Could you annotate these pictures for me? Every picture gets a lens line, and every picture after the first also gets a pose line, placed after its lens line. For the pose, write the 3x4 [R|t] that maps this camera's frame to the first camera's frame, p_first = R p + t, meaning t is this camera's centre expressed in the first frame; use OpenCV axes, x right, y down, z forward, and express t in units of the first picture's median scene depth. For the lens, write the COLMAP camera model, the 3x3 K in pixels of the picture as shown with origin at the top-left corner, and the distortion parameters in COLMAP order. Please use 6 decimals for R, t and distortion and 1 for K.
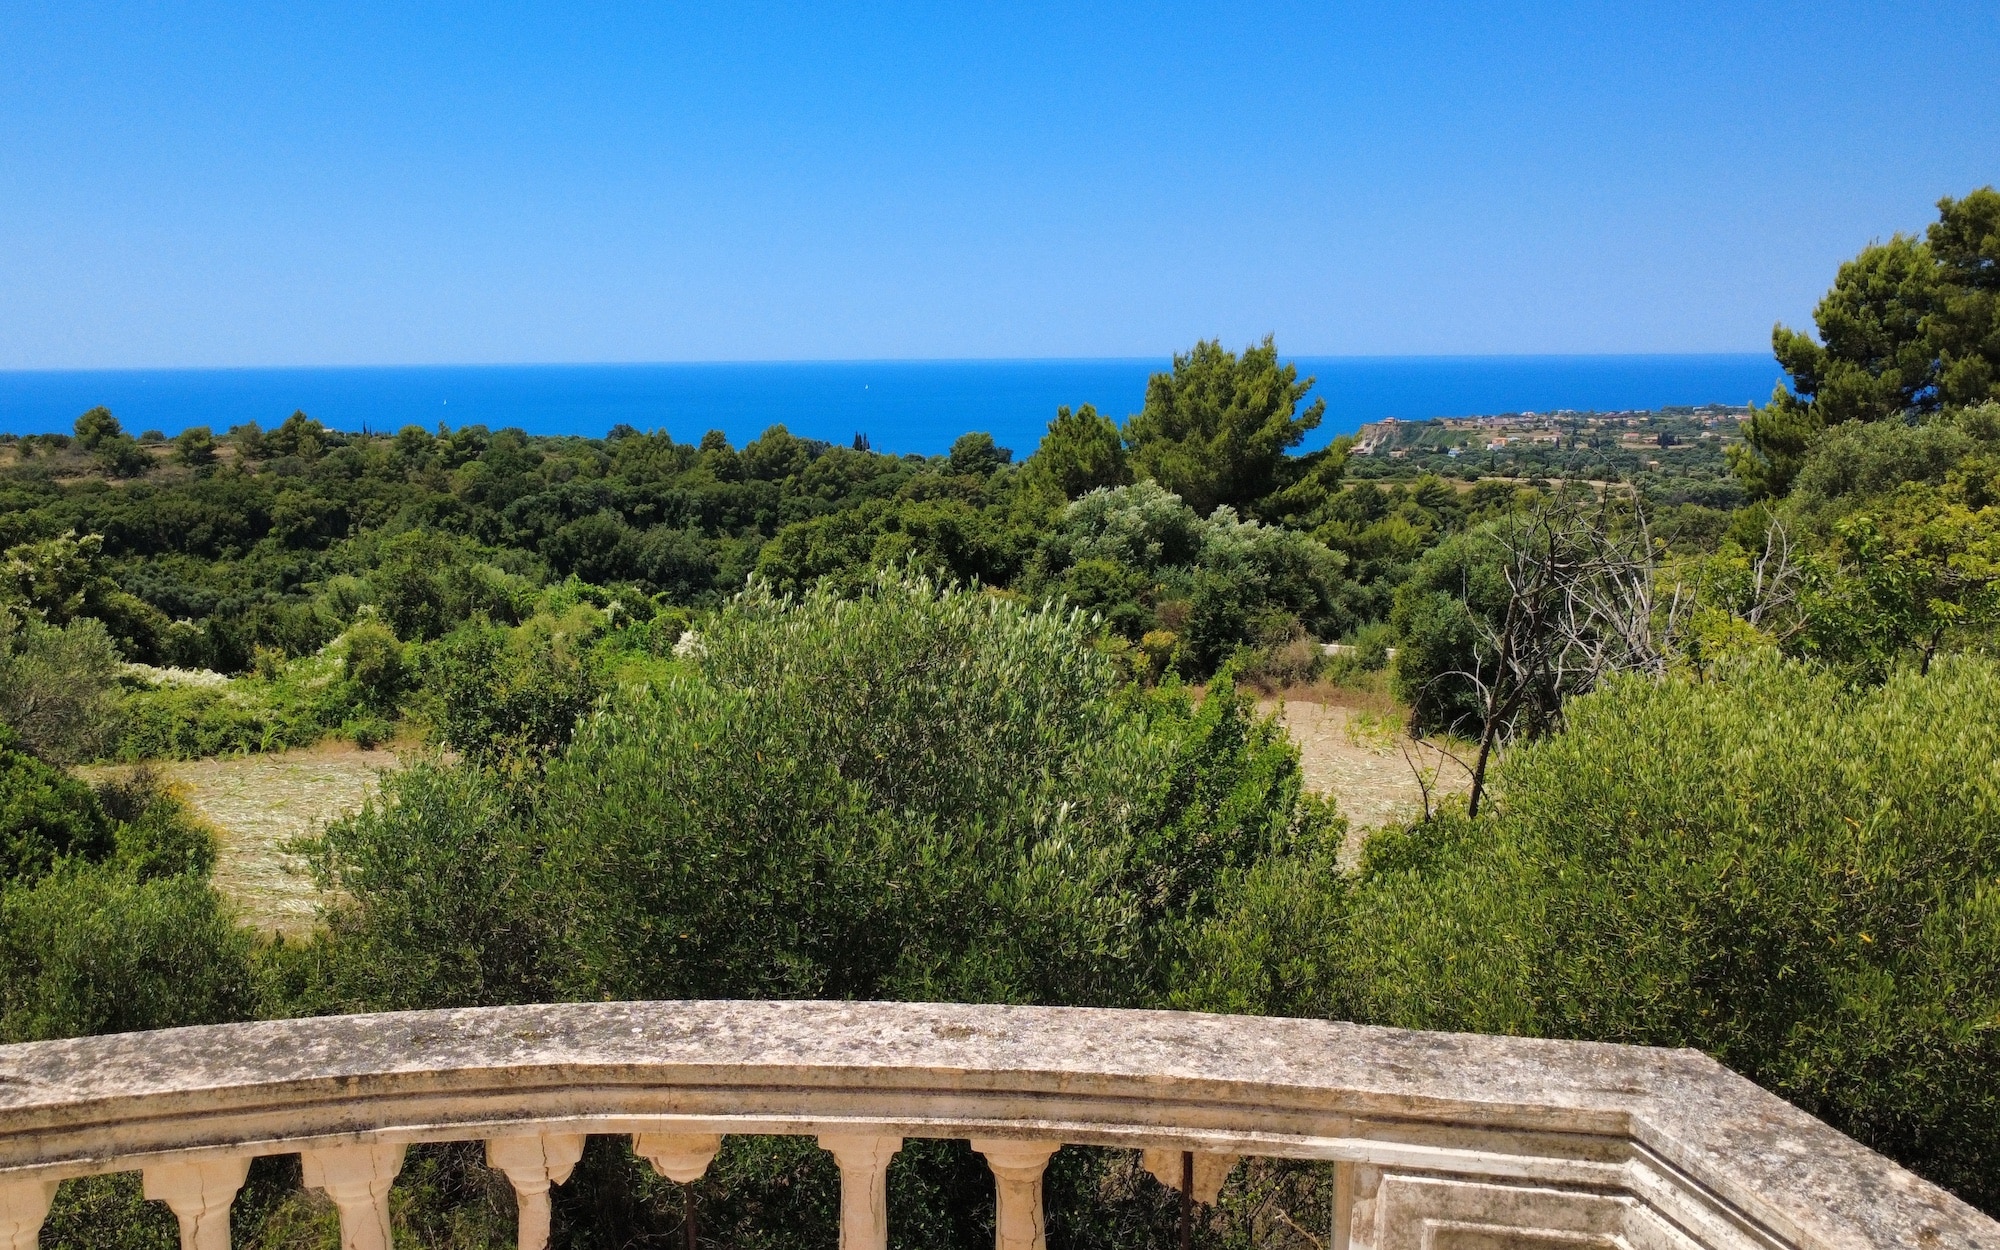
lens RADIAL K [[1624.0, 0, 888.3], [0, 1624.0, 623.4], [0, 0, 1]] dist [0.000143, 0.003258]
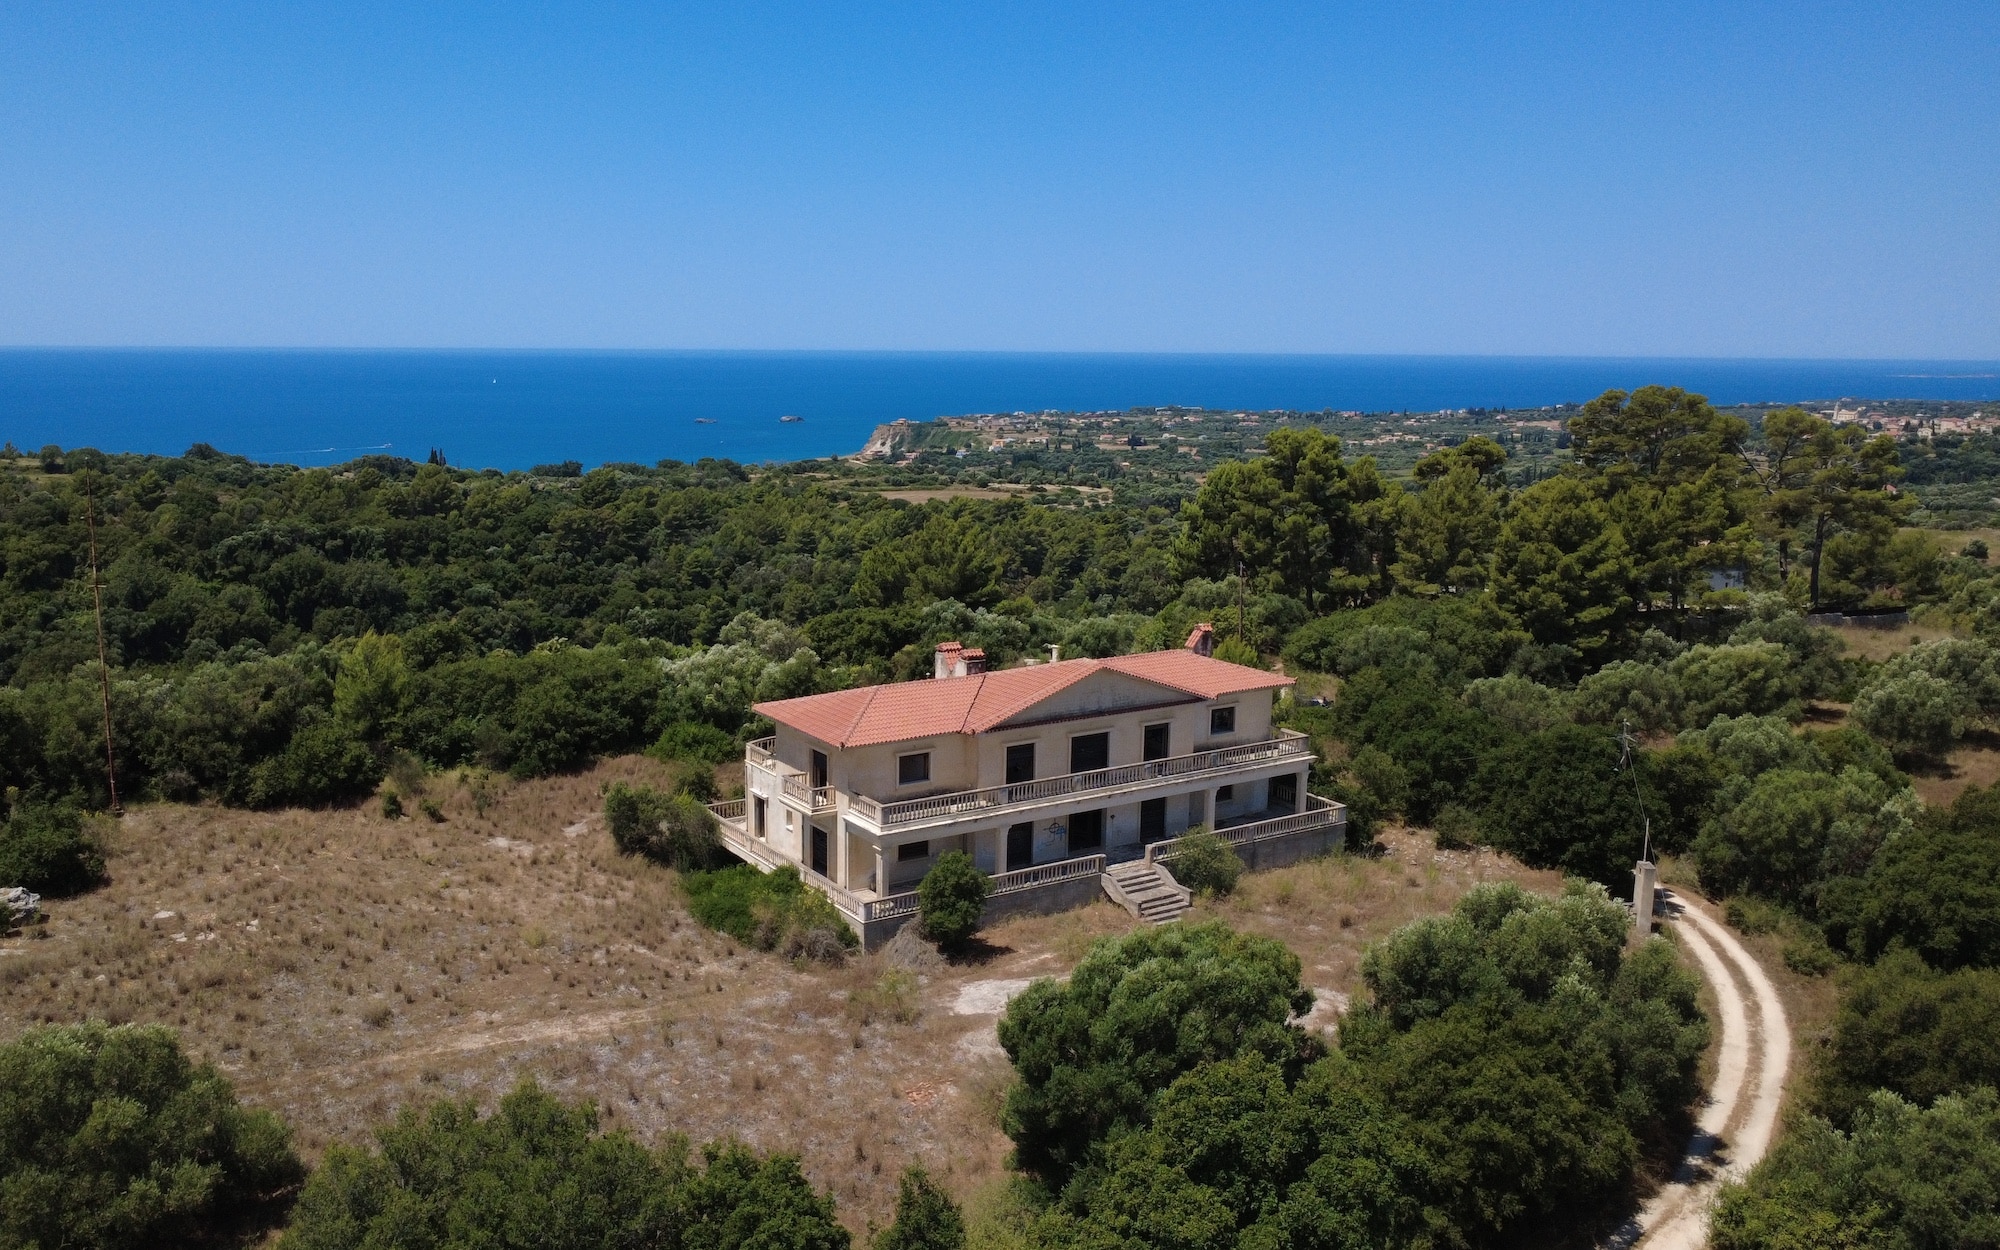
lens RADIAL K [[1624.0, 0, 888.3], [0, 1624.0, 623.4], [0, 0, 1]] dist [0.000143, 0.003258]
pose [[0.956864, -0.035577, 0.288350, -0.105863], [0.033954, 0.999367, 0.010632, -0.012607], [-0.288546, -0.000383, 0.957466, -0.220716]]
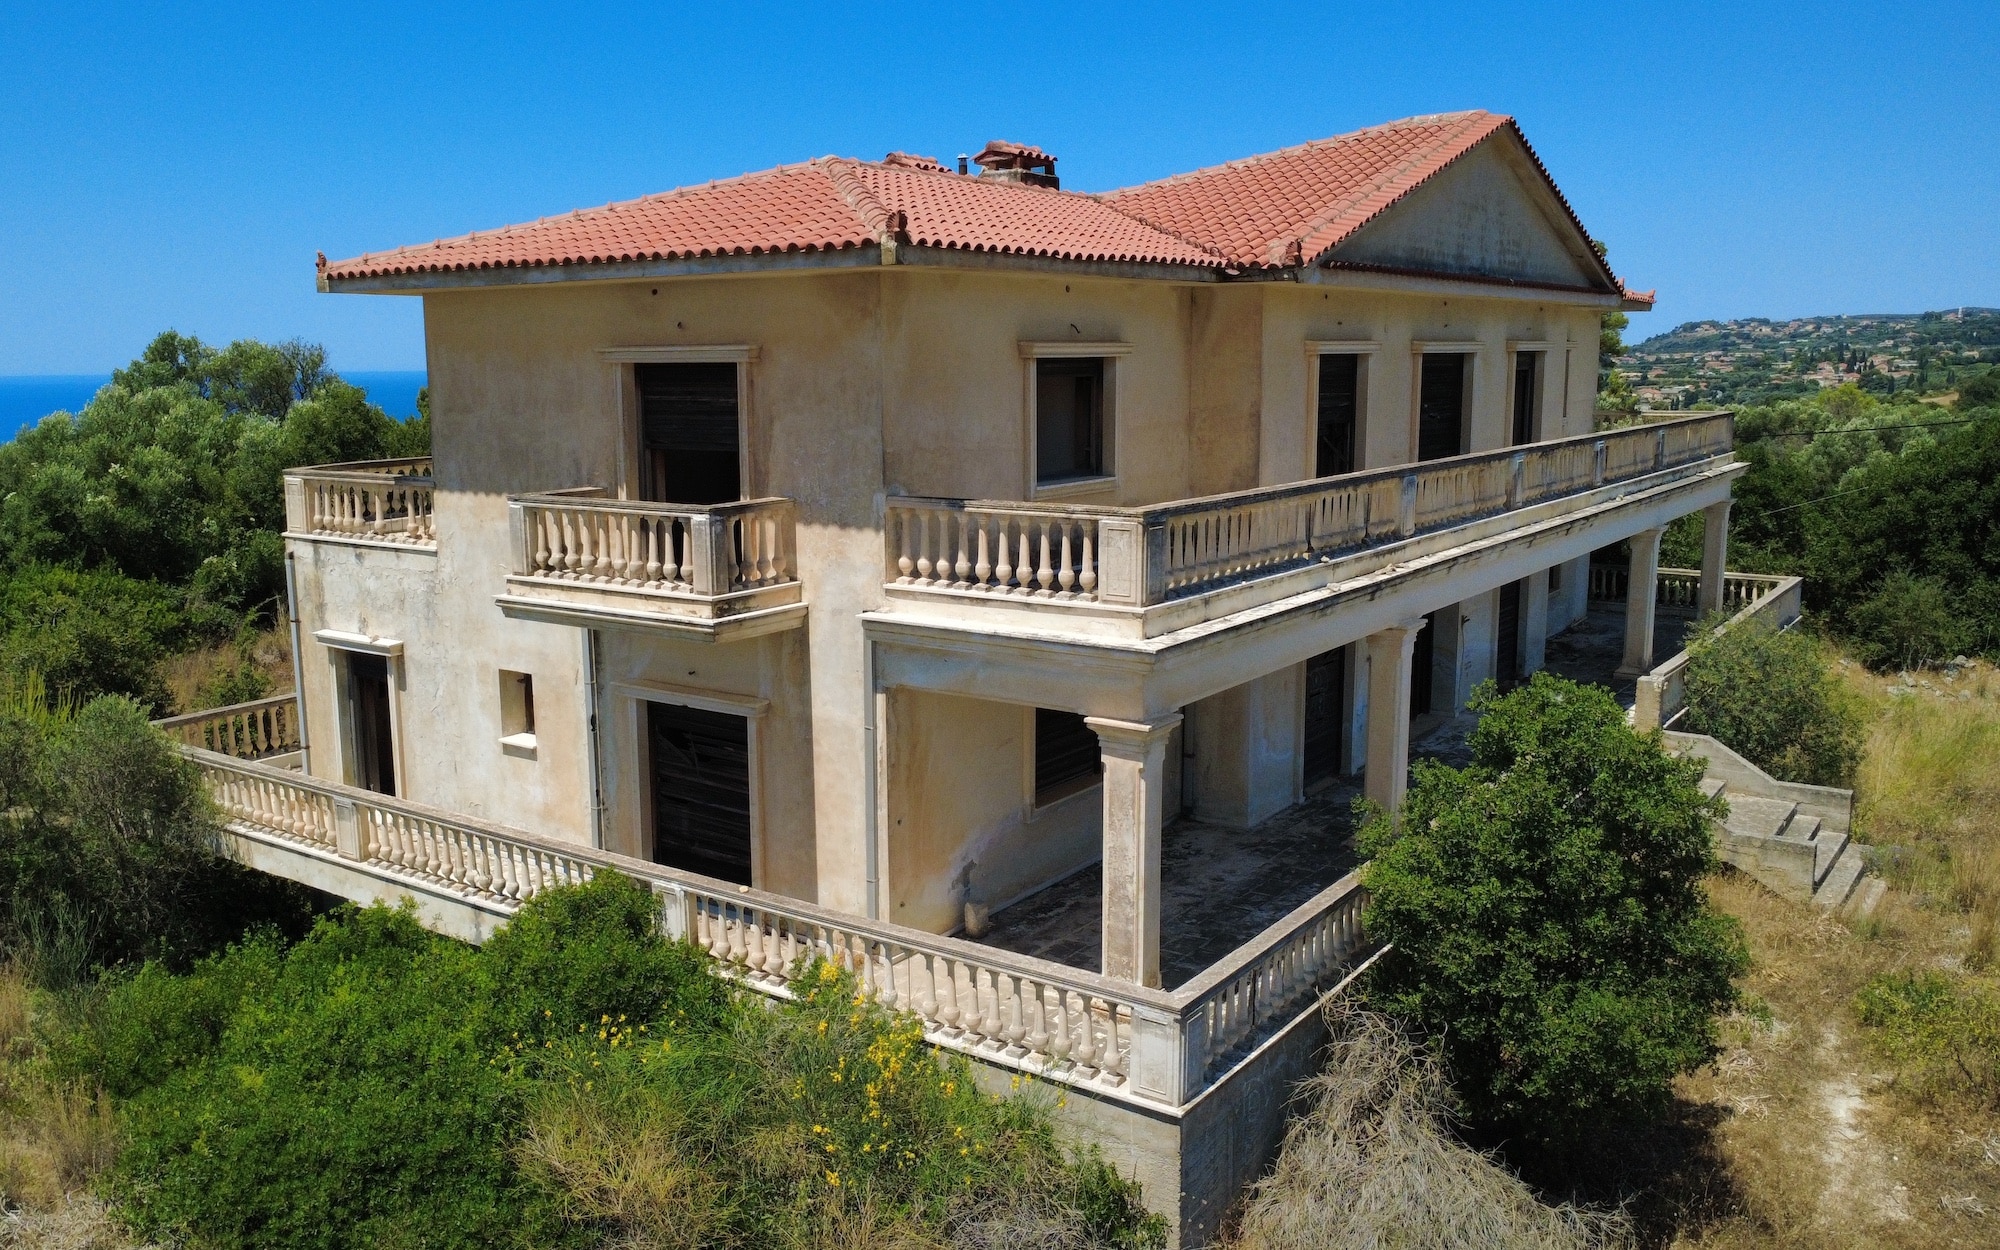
lens RADIAL K [[1626.0, 0, 911.2], [0, 1626.0, 618.5], [0, 0, 1]] dist [0.007638, 0.005411]
pose [[0.782966, -0.098980, 0.614140, -0.081269], [0.107449, 0.993940, 0.023206, 0.011134], [-0.612715, 0.047819, 0.788856, -0.069356]]
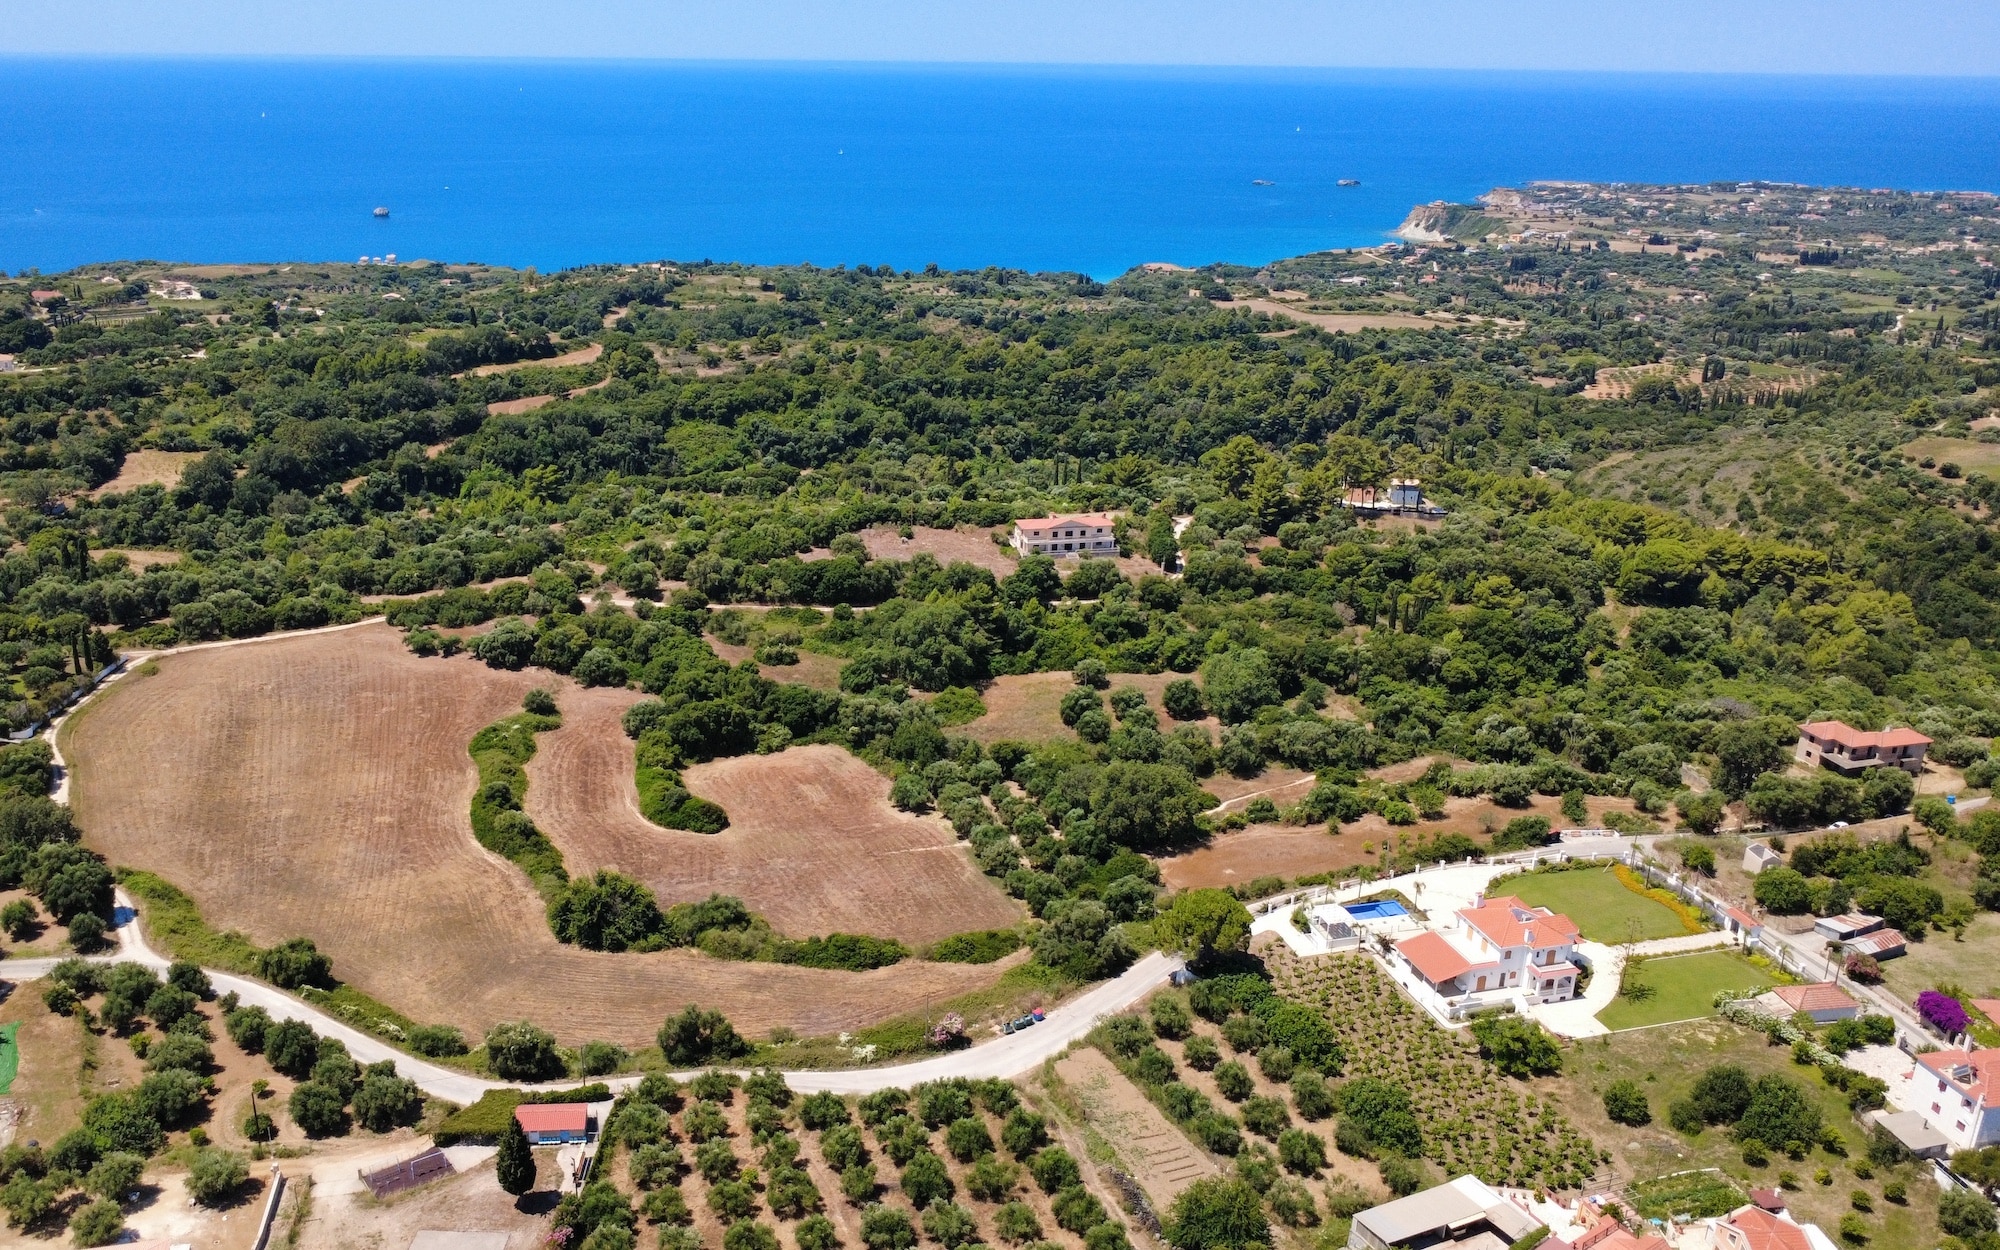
lens RADIAL K [[1624.0, 0, 888.3], [0, 1624.0, 623.4], [0, 0, 1]] dist [0.000143, 0.003258]
pose [[0.998254, 0.037737, -0.045440, -0.100462], [-0.029261, 0.984214, 0.174548, -0.136399], [0.051309, -0.172914, 0.983600, -1.254016]]
